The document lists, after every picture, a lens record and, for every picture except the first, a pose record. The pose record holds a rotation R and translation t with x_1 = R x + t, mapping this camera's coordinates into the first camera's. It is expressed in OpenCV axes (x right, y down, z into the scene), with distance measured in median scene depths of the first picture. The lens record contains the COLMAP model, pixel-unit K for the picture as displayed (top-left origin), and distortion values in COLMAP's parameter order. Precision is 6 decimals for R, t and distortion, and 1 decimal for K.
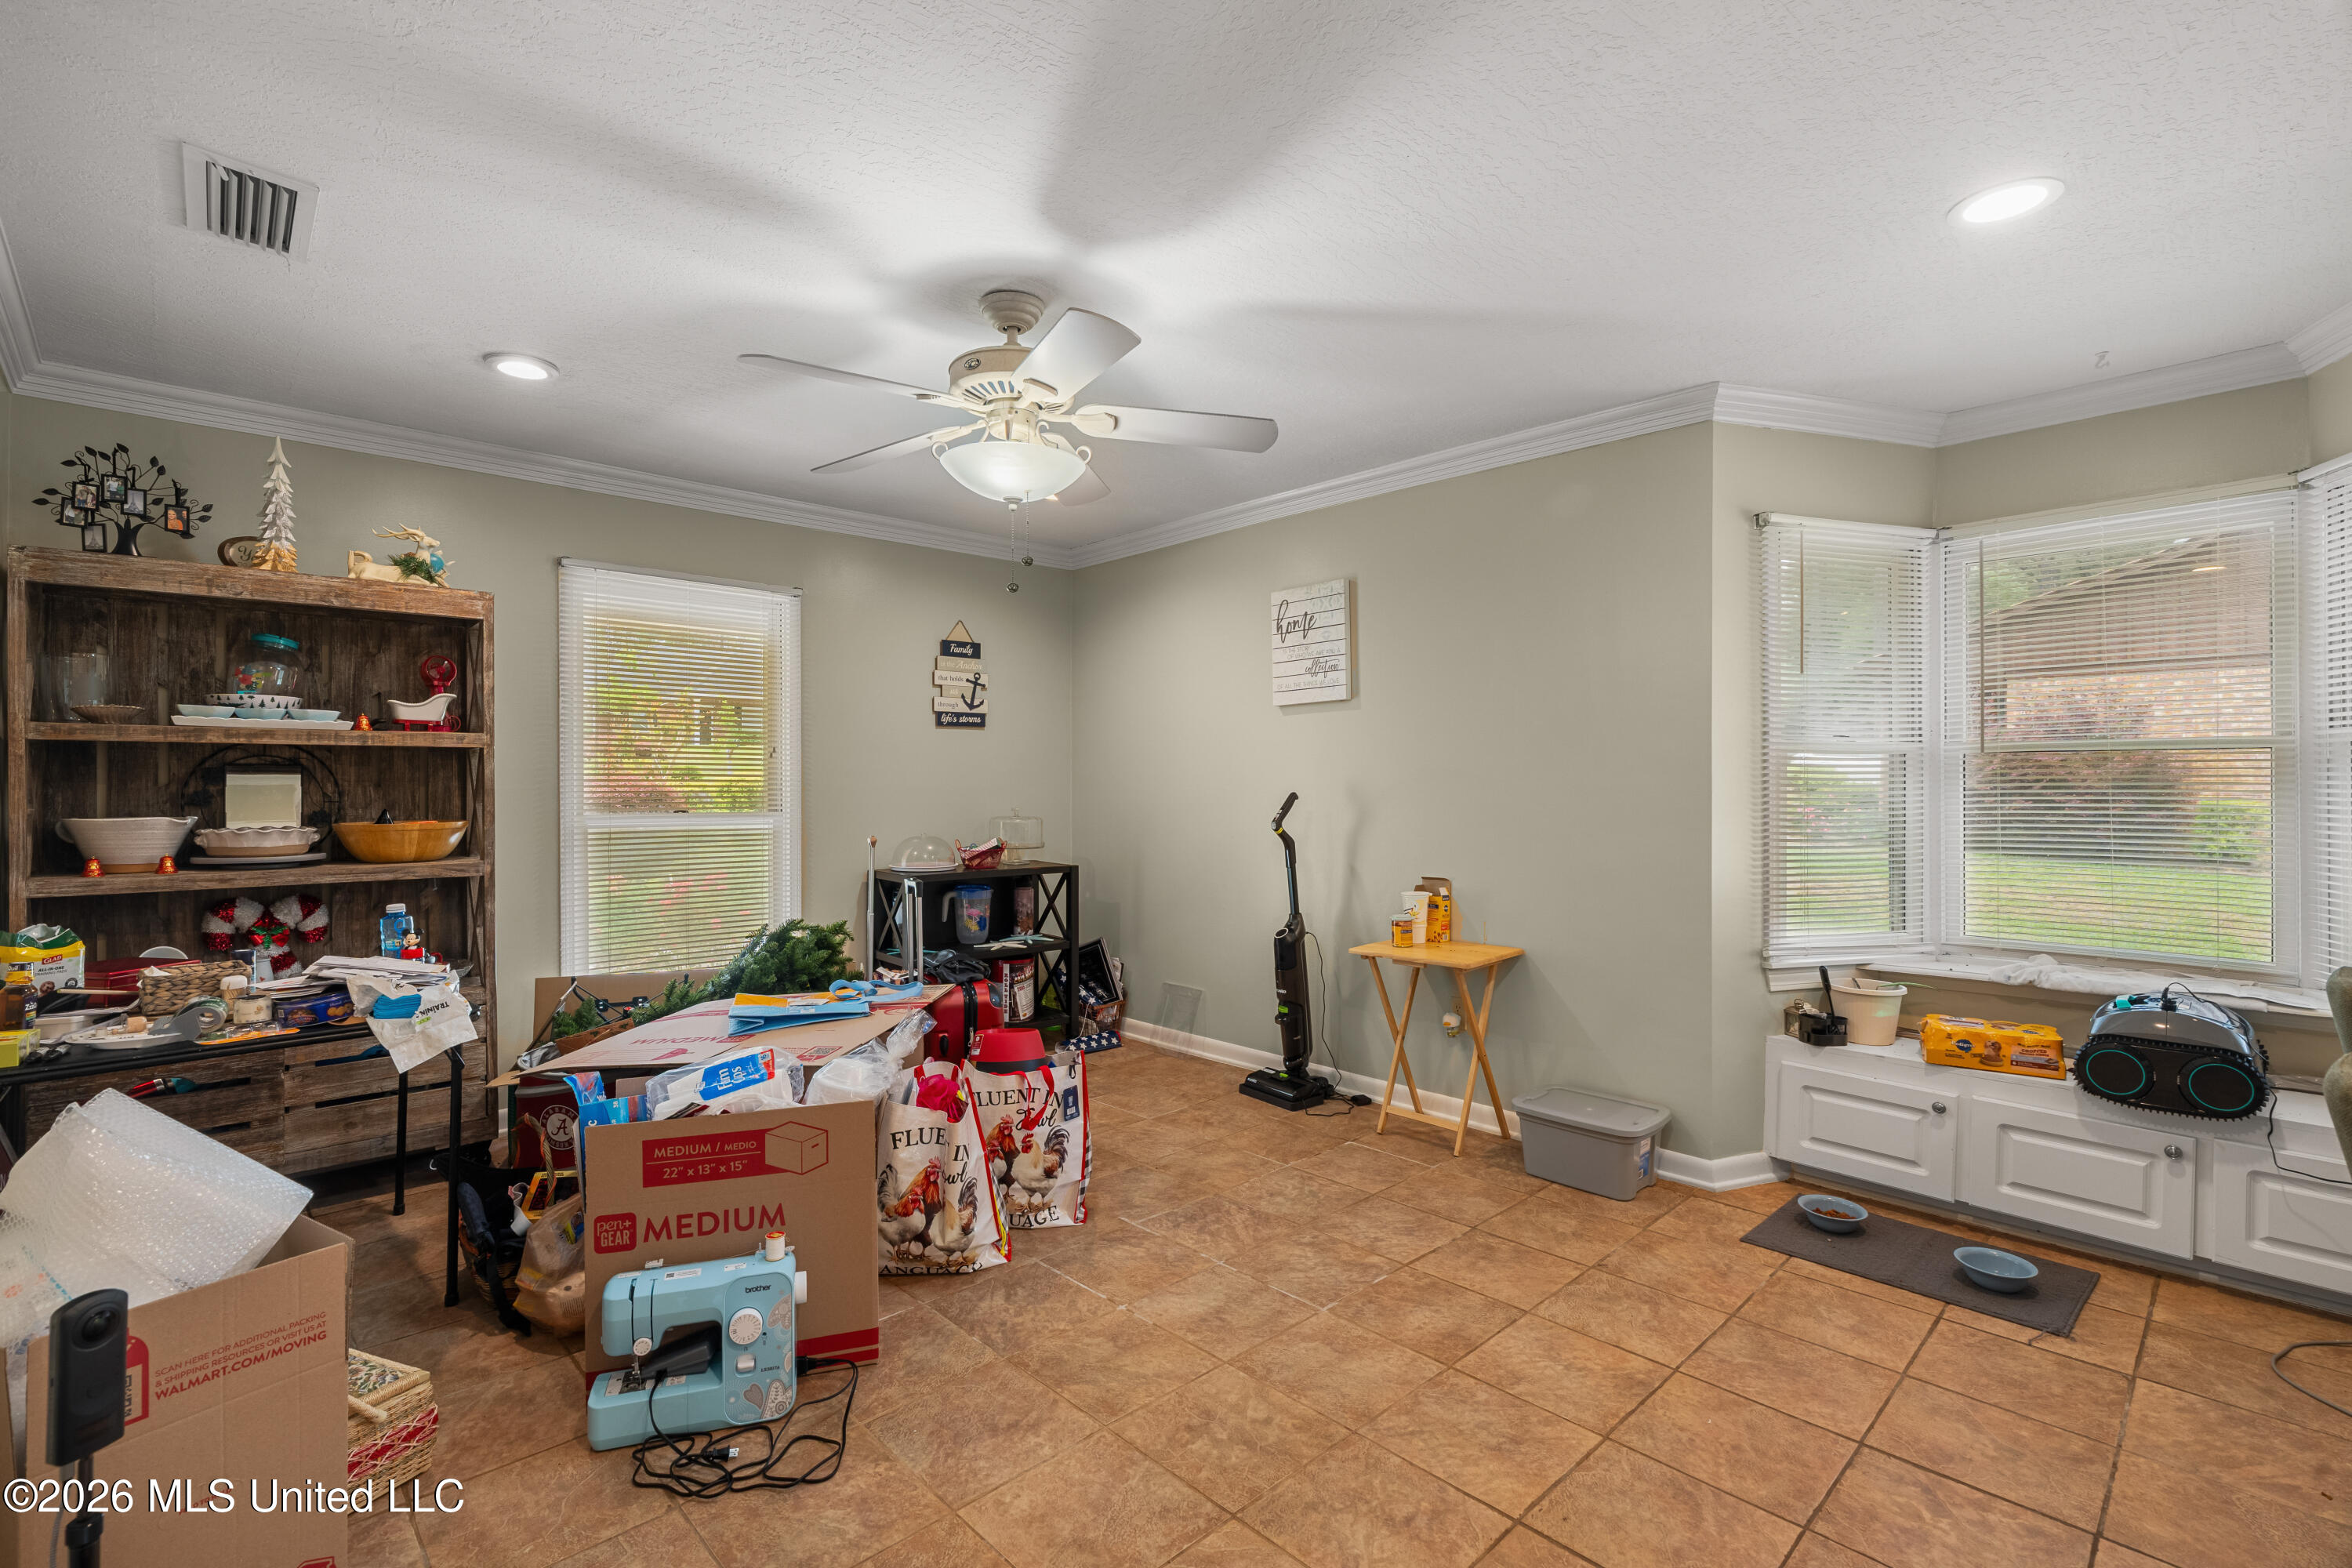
lens RADIAL K [[1058.2, 0, 1164.1], [0, 1058.2, 785.7], [0, 0, 1]] dist [-0.002218, 0.000529]
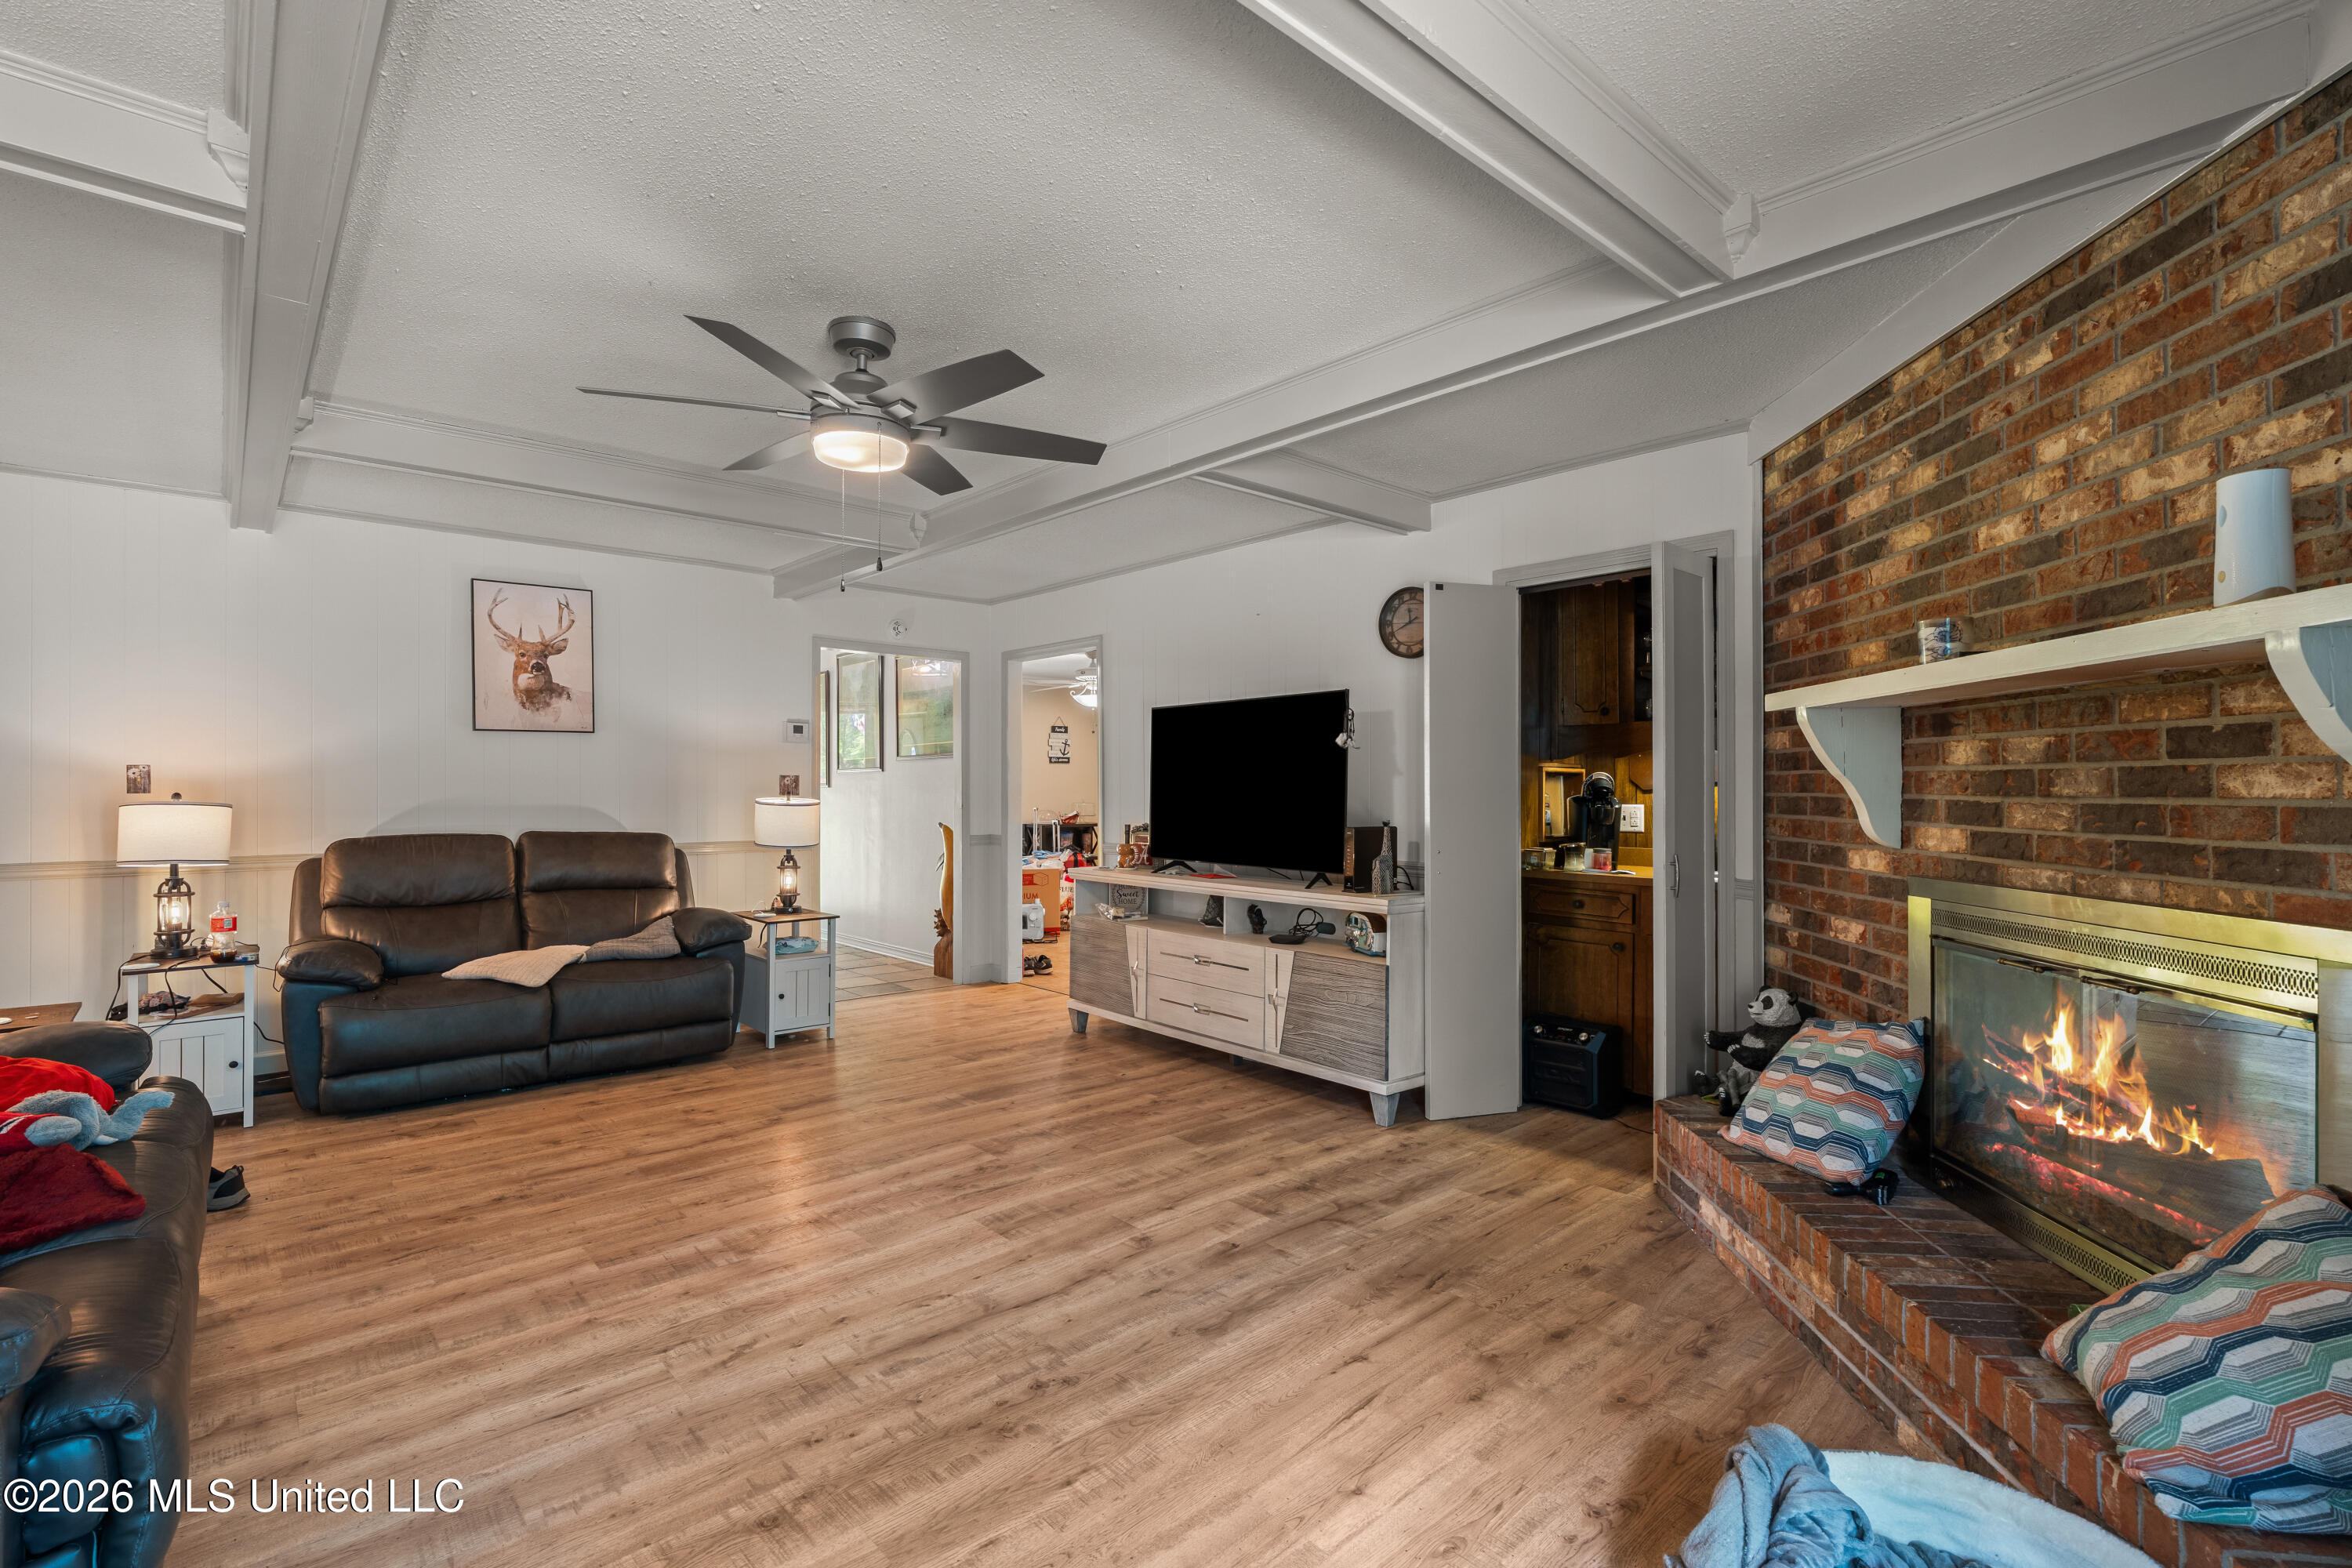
lens RADIAL K [[1058.2, 0, 1164.1], [0, 1058.2, 785.7], [0, 0, 1]] dist [-0.002218, 0.000529]
pose [[0.999612, 0.001363, -0.027808, 0.272703], [-0.001433, 0.999996, -0.002506, -0.001718], [0.027804, 0.002545, 0.999610, -3.535324]]
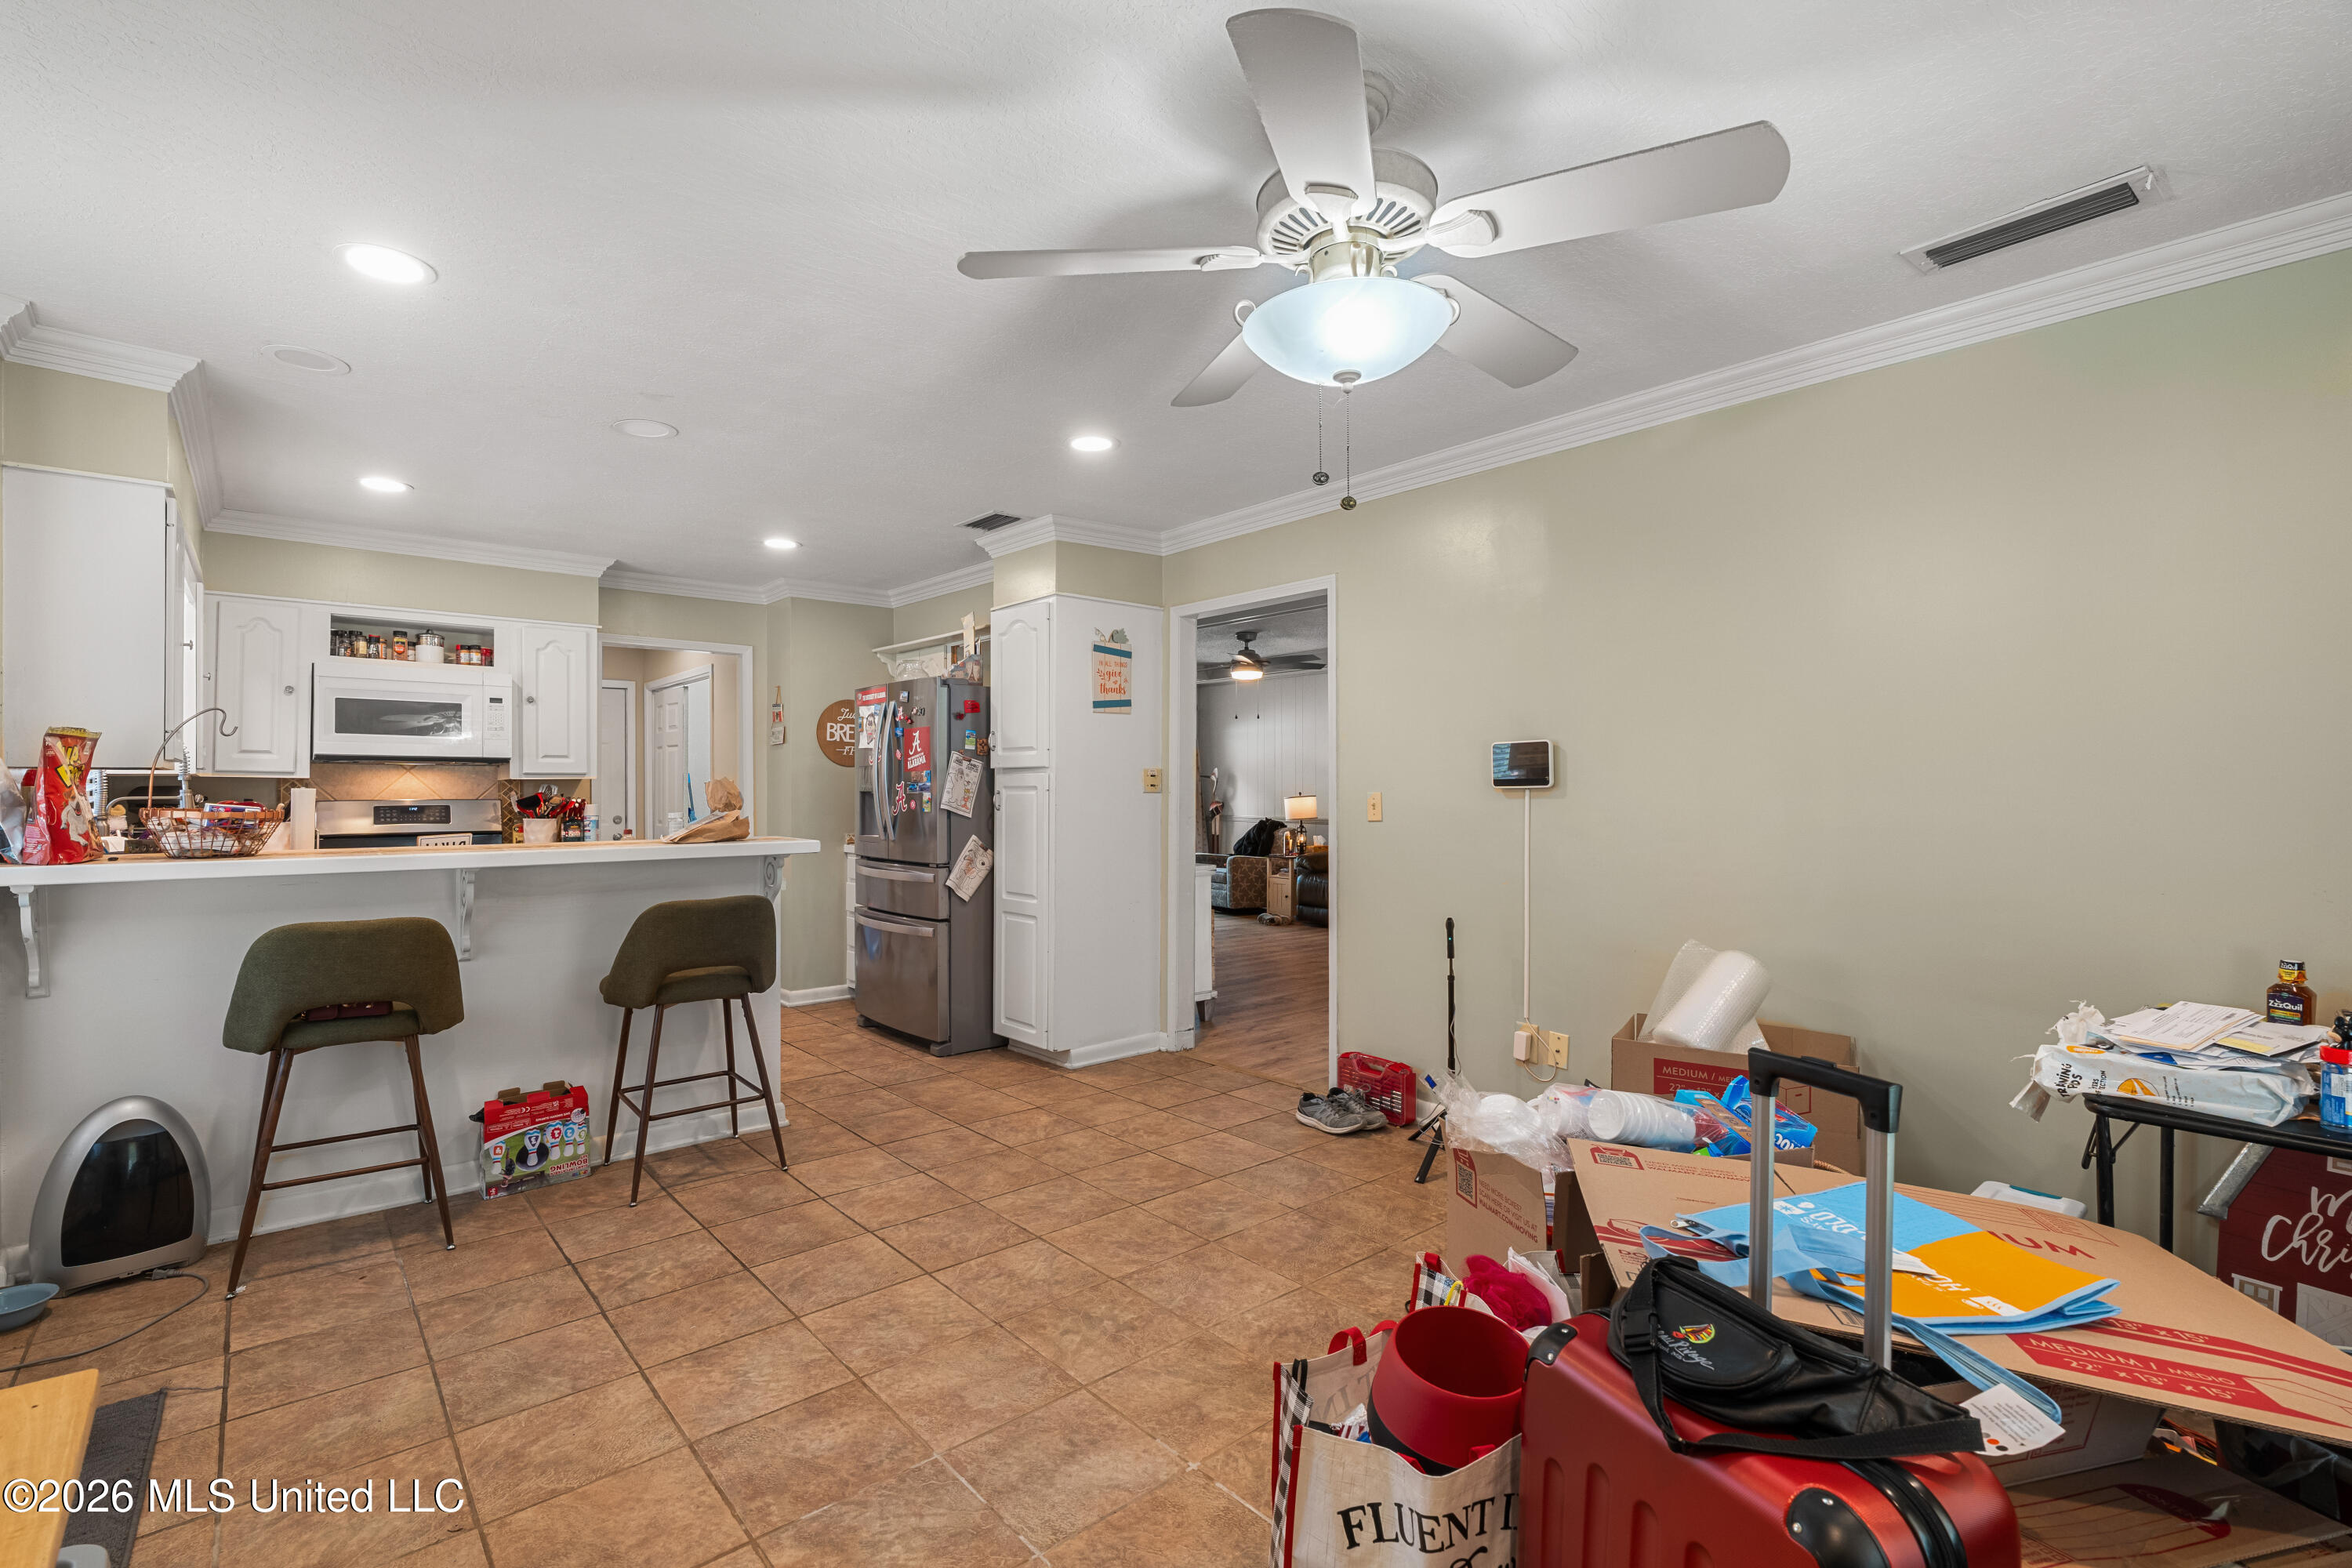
lens RADIAL K [[1058.2, 0, 1164.1], [0, 1058.2, 785.7], [0, 0, 1]] dist [-0.002218, 0.000529]
pose [[-0.998751, 0.003722, 0.049824, -0.055341], [0.003746, 0.999993, 0.000388, -0.002337], [-0.049822, 0.000574, -0.998758, 1.665982]]
